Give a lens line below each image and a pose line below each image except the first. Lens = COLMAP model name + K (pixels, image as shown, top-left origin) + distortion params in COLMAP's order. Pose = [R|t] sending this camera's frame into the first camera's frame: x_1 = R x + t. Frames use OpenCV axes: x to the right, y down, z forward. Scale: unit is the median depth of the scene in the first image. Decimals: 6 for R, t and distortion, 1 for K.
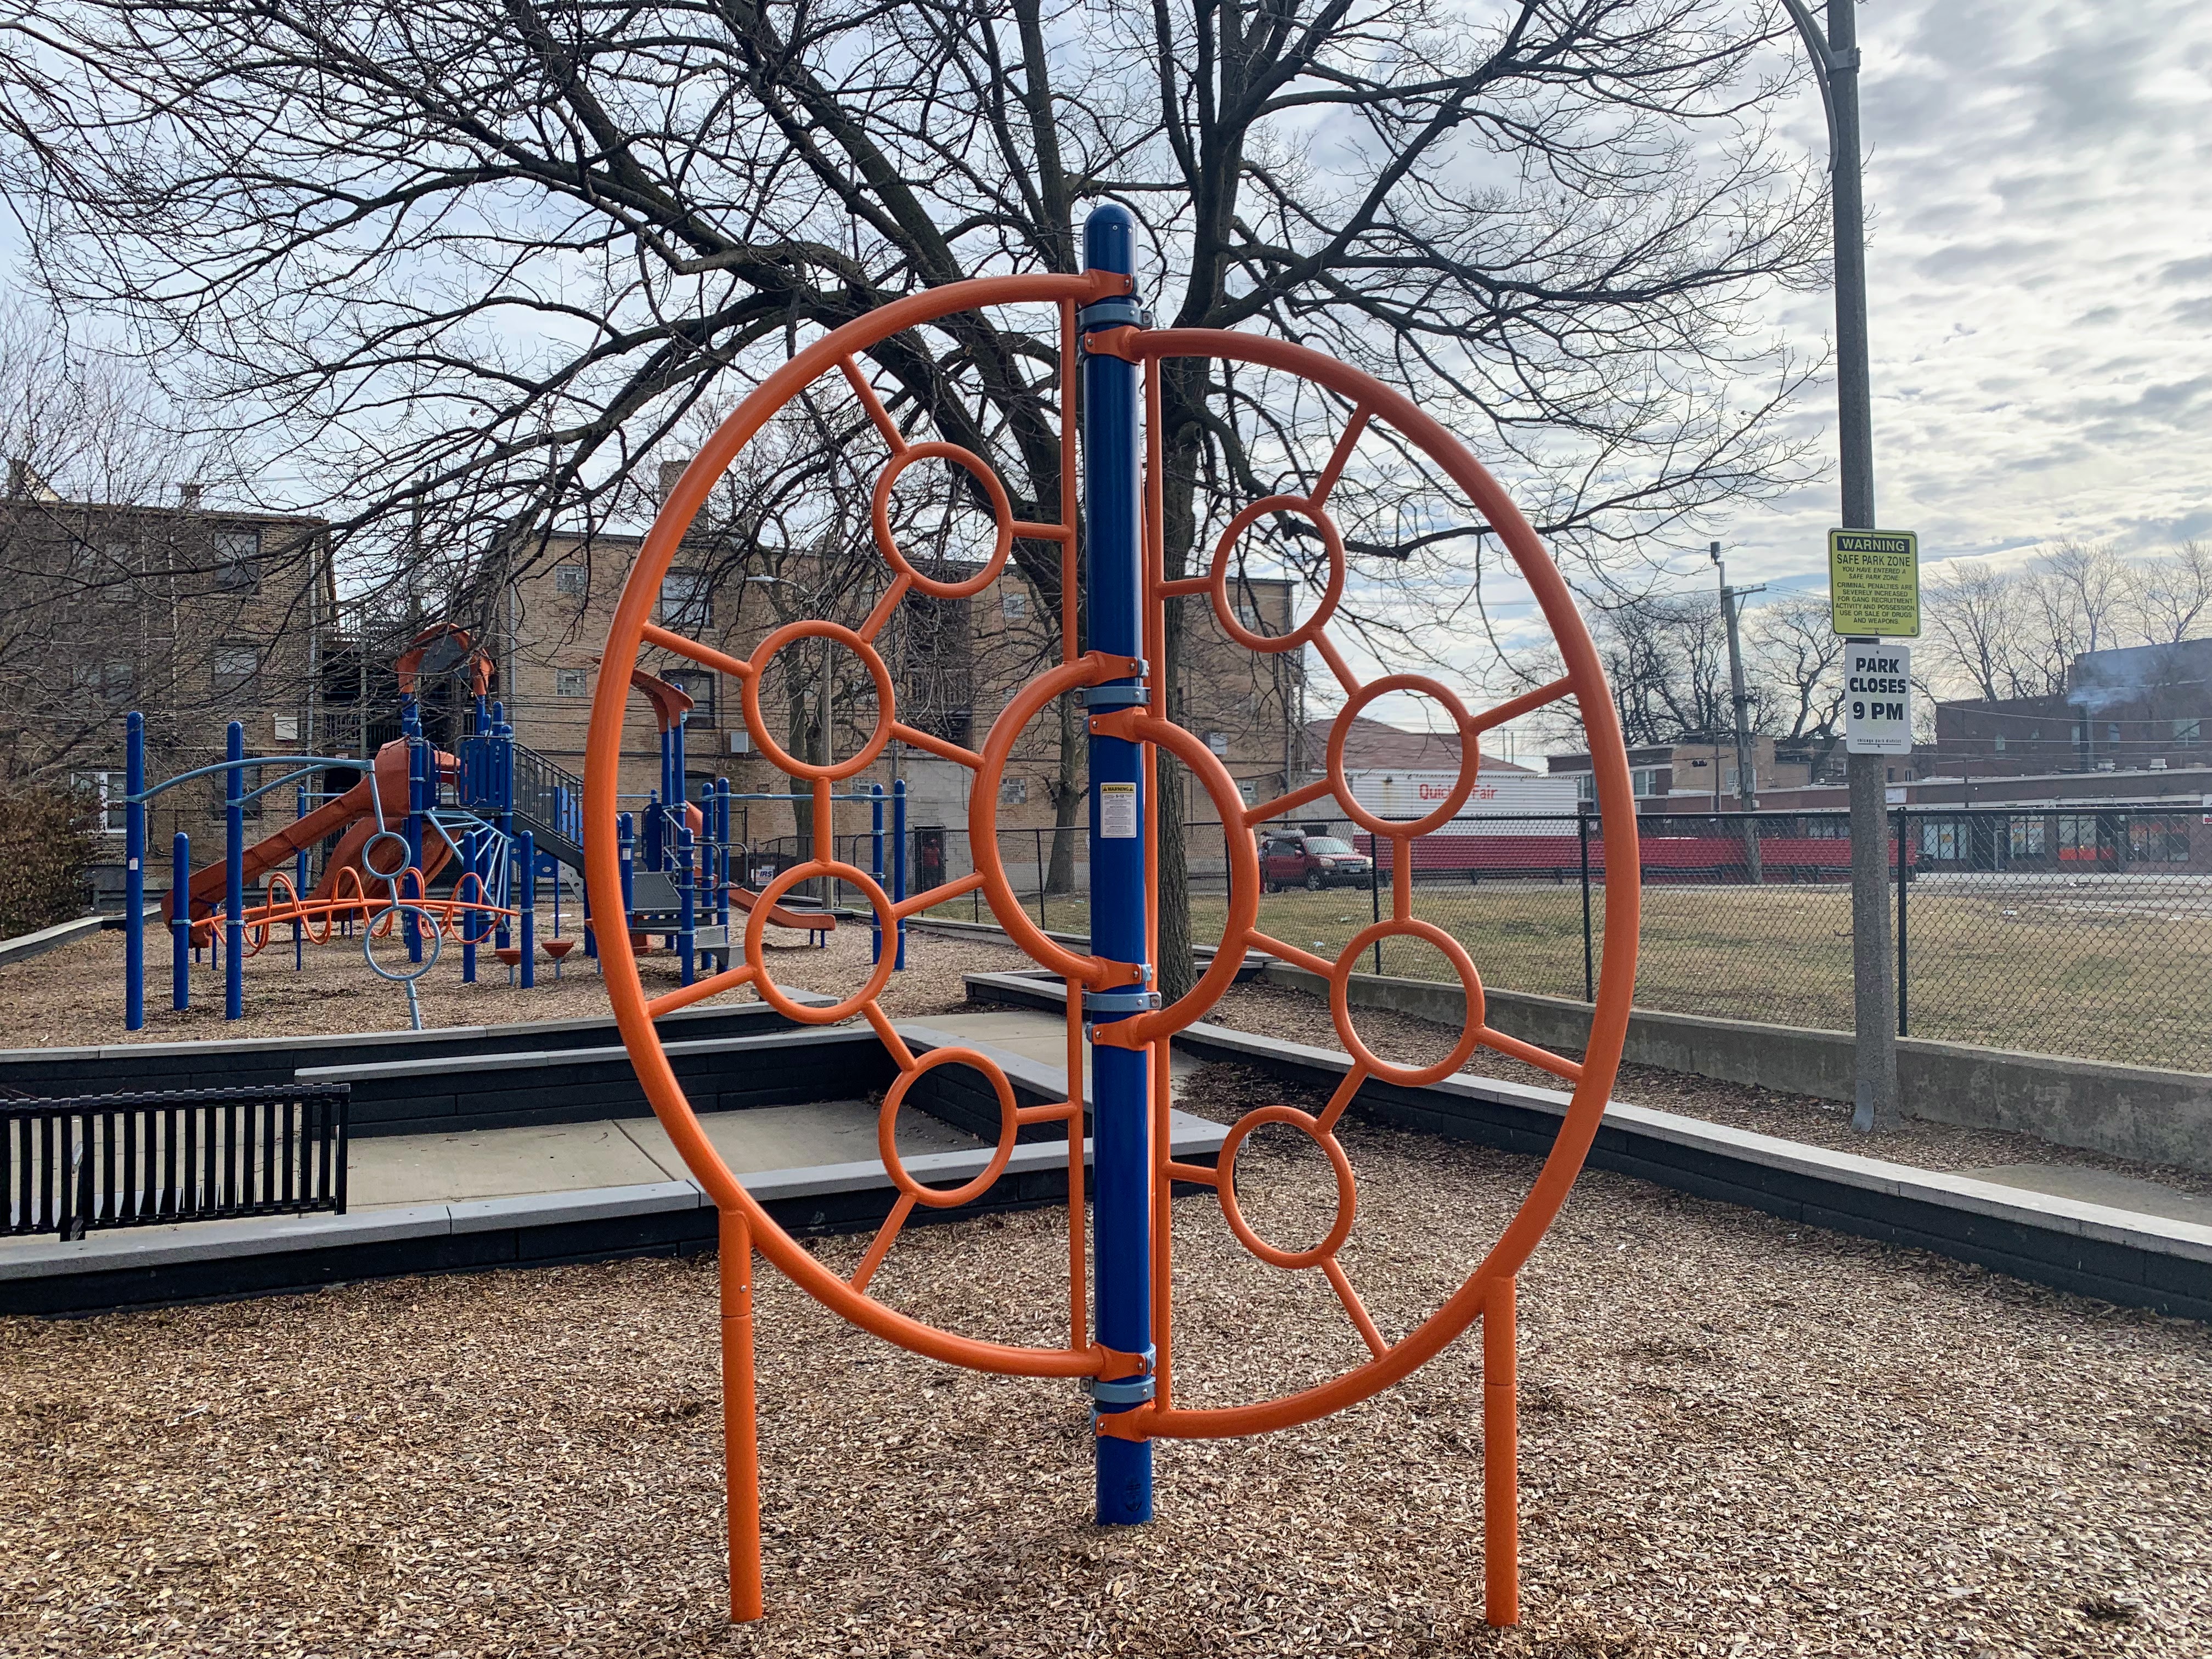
lens RADIAL K [[1632.1, 0, 1106.0], [0, 1632.1, 829.5], [0, 0, 1]] dist [0.006156, 0.001610]
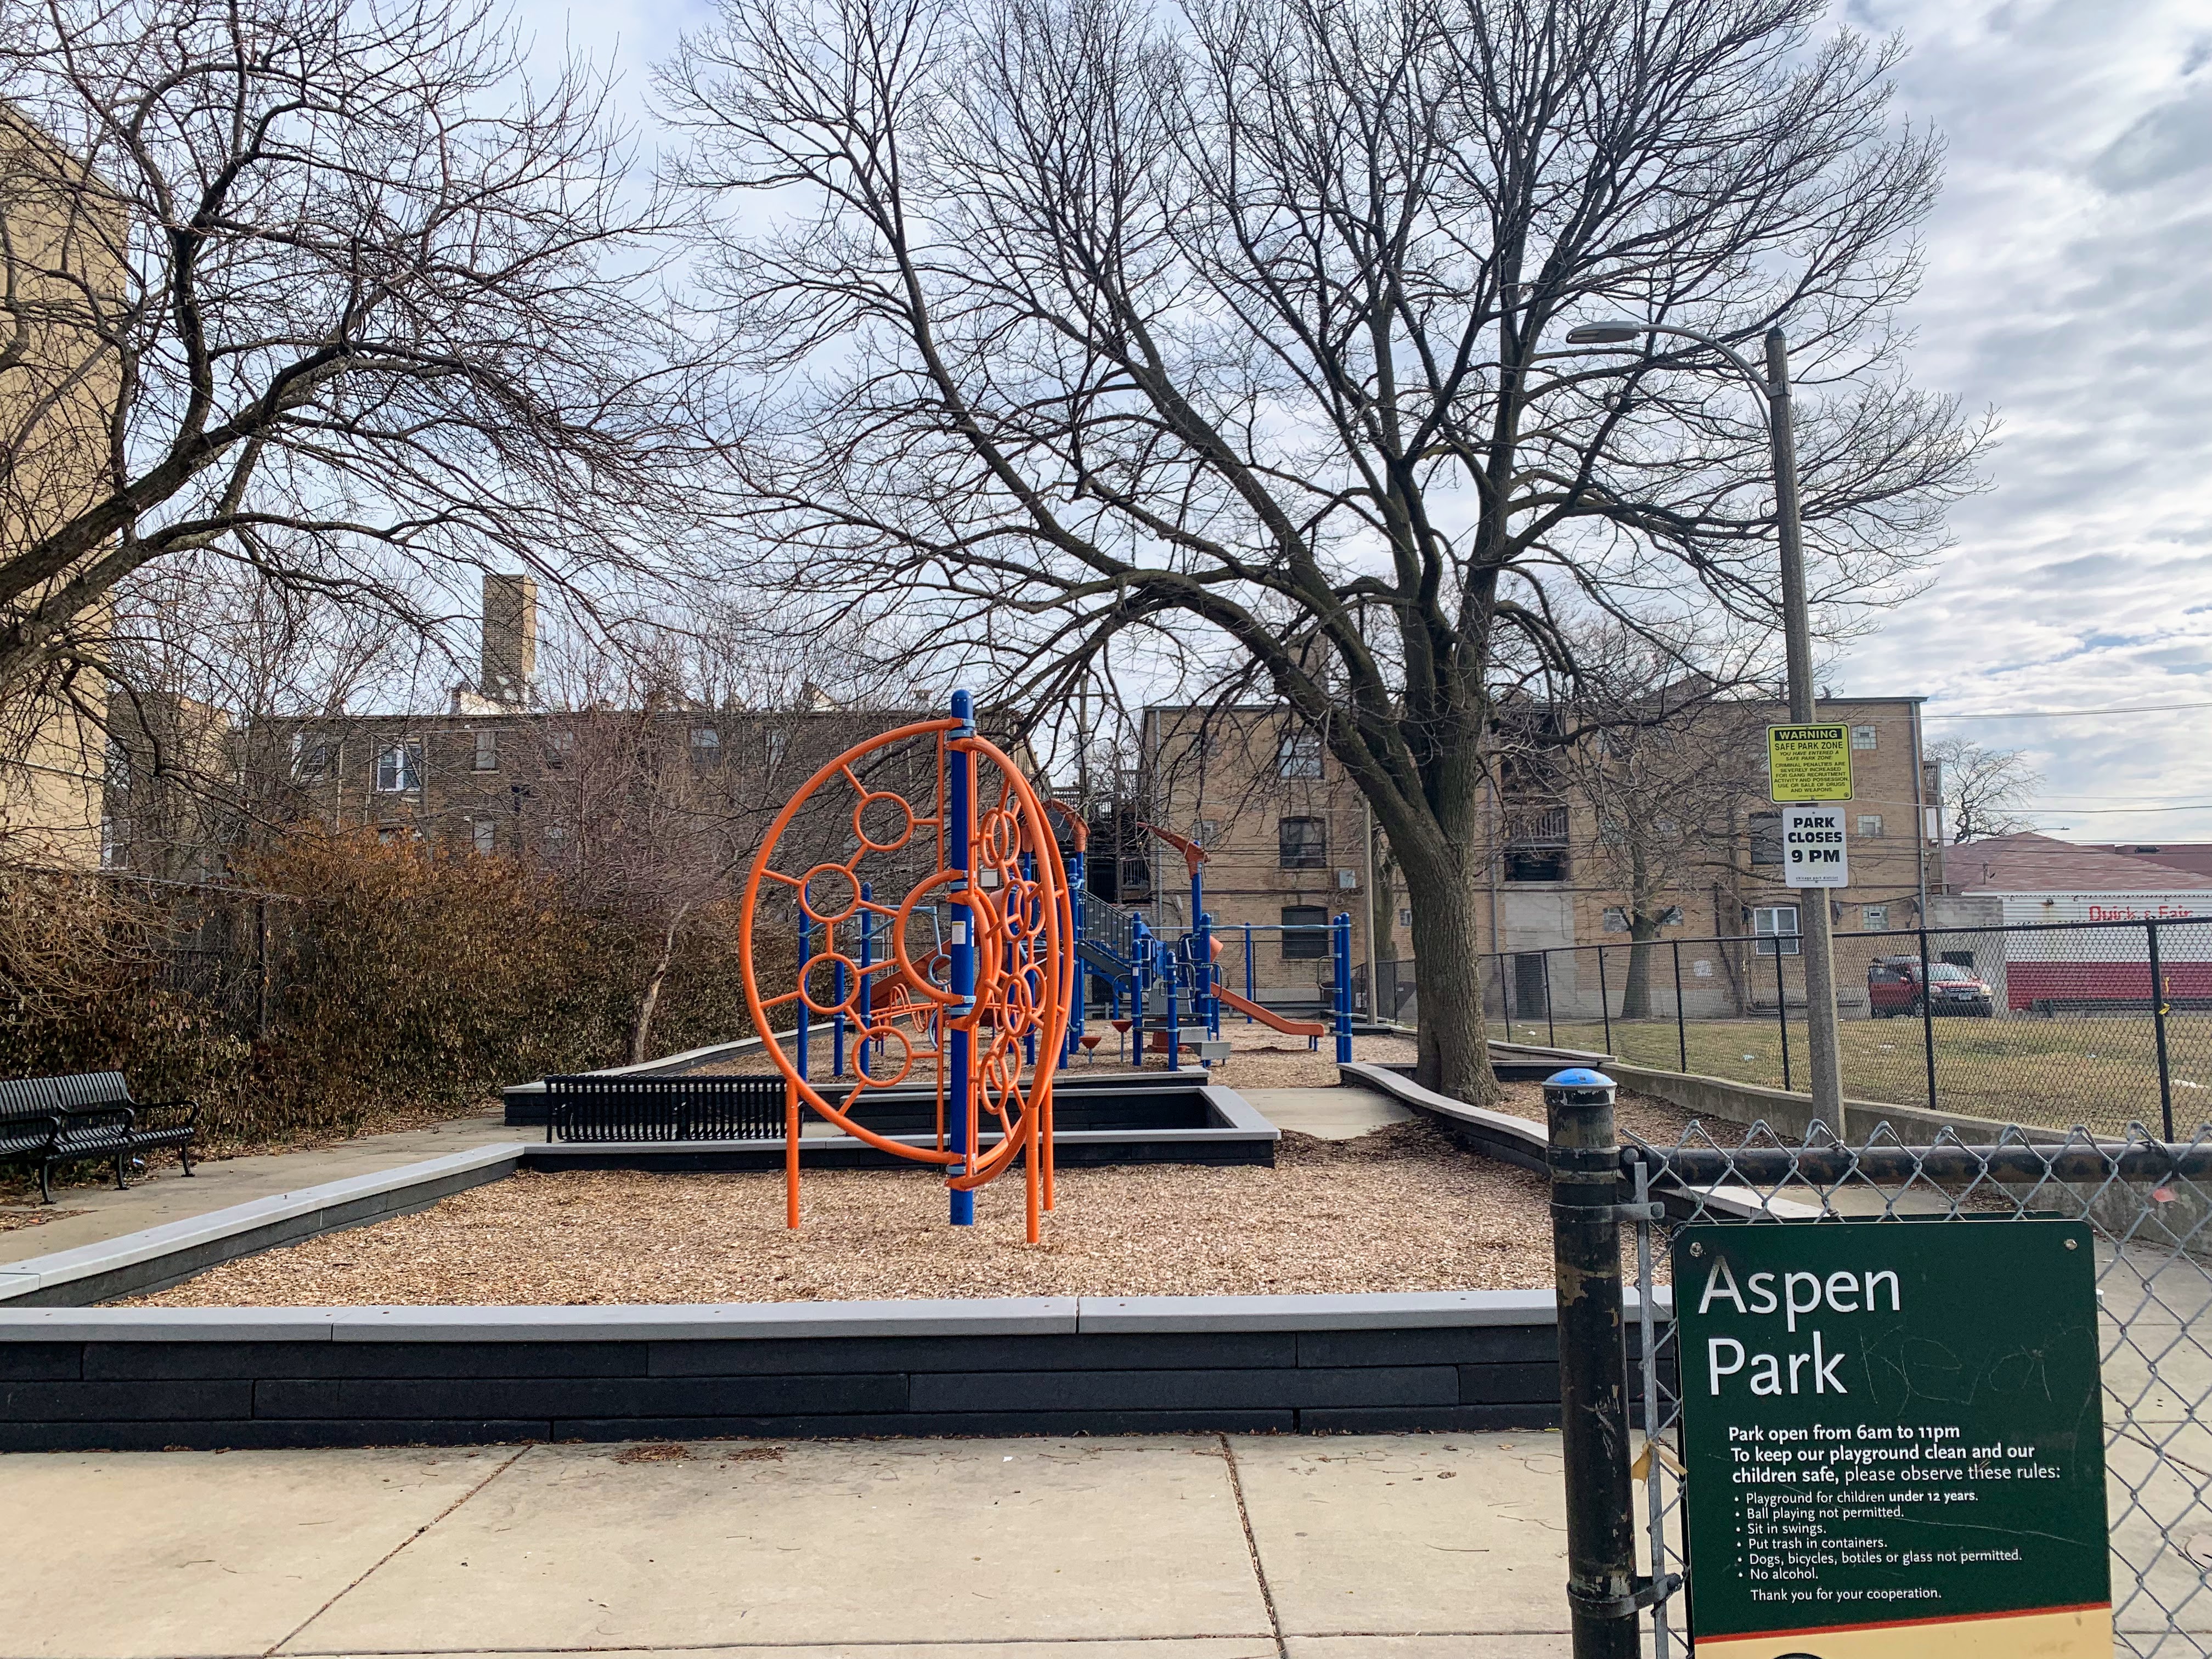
lens RADIAL K [[1632.1, 0, 1106.0], [0, 1632.1, 829.5], [0, 0, 1]] dist [0.006156, 0.001610]
pose [[0.907694, -0.035884, -0.418096, 0.503220], [0.002363, 0.996758, -0.080418, 0.012529], [0.419627, 0.072007, 0.904836, -0.464968]]
